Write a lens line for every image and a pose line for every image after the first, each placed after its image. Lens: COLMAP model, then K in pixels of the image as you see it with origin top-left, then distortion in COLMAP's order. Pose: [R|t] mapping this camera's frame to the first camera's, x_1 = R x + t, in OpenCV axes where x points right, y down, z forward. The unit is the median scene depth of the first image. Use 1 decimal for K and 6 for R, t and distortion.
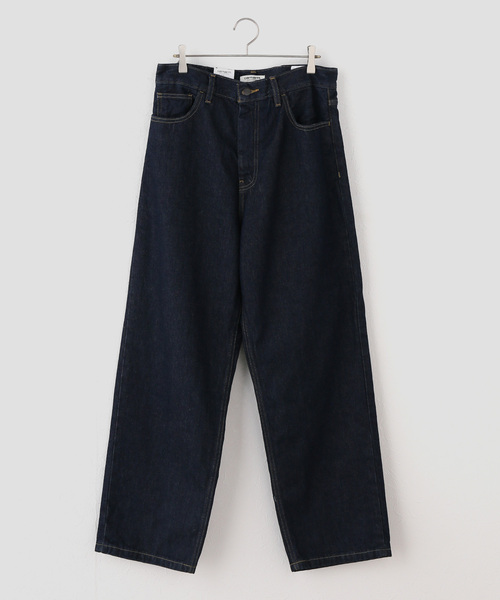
lens RADIAL K [[2149.1, 0, 251.0], [0, 2149.1, 300.3], [0, 0, 1]] dist [0.157914, 0.000000]
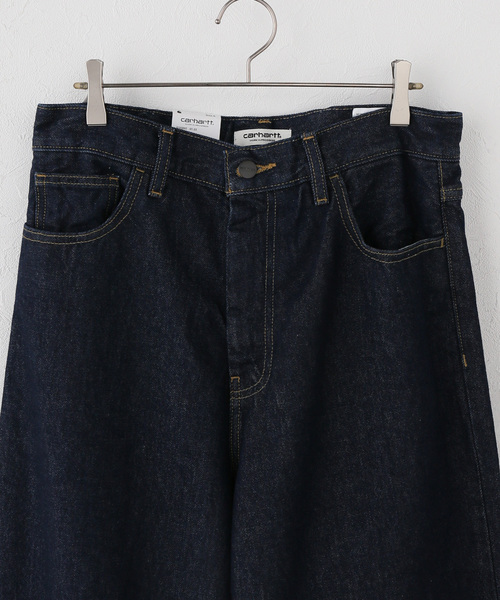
lens RADIAL K [[1558.5, 0, 247.9], [0, 1558.5, 302.9], [0, 0, 1]] dist [-0.059629, 0.000000]
pose [[0.998050, 0.004062, -0.062295, 0.017322], [-0.002429, 0.999652, 0.026266, -0.078626], [0.062380, -0.026063, 0.997712, 0.693332]]
